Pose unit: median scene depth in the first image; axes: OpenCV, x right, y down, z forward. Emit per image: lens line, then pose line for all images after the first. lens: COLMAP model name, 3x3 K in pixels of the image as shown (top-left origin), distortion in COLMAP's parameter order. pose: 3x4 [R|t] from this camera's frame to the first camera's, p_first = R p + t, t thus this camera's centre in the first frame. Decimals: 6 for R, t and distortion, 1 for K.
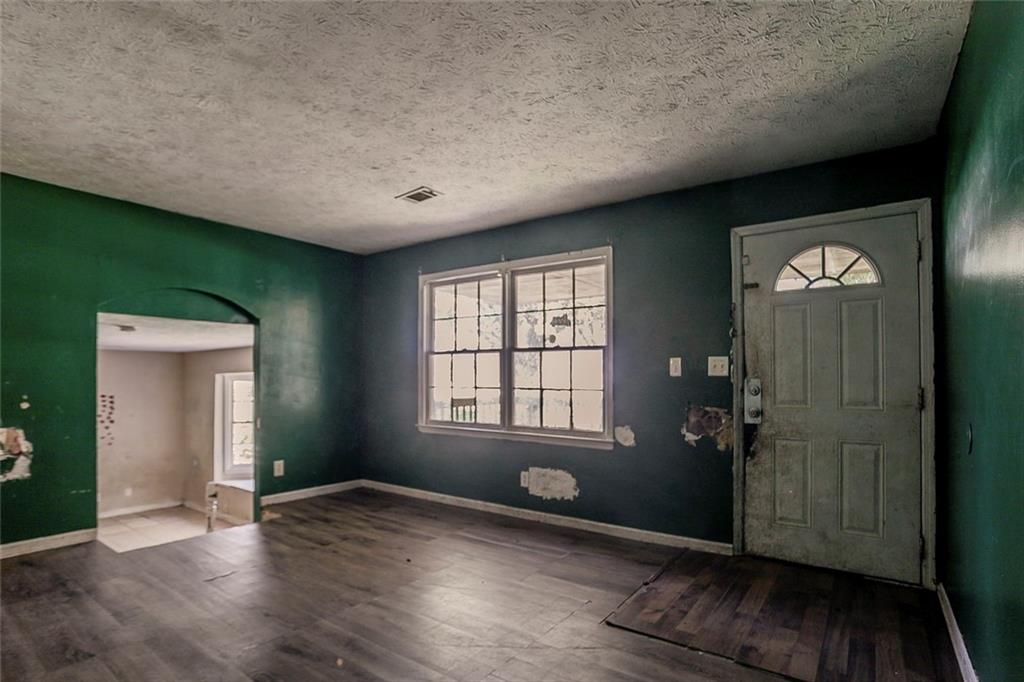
lens RADIAL K [[531.9, 0, 495.5], [0, 531.9, 372.4], [0, 0, 1]] dist [-0.049296, 0.002315]
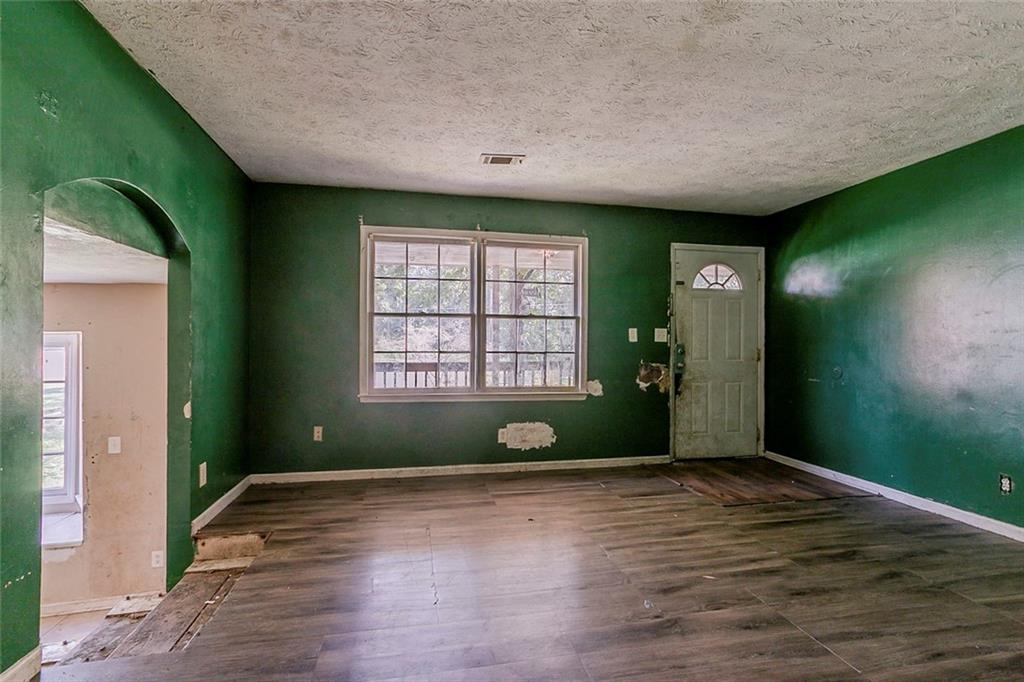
lens RADIAL K [[531.9, 0, 509.9], [0, 531.9, 344.8], [0, 0, 1]] dist [-0.049296, 0.002315]
pose [[0.645681, 0.002005, 0.763605, -0.854314], [-0.011093, 0.999916, 0.006754, 0.008580], [-0.763527, -0.012832, 0.645648, 0.325327]]
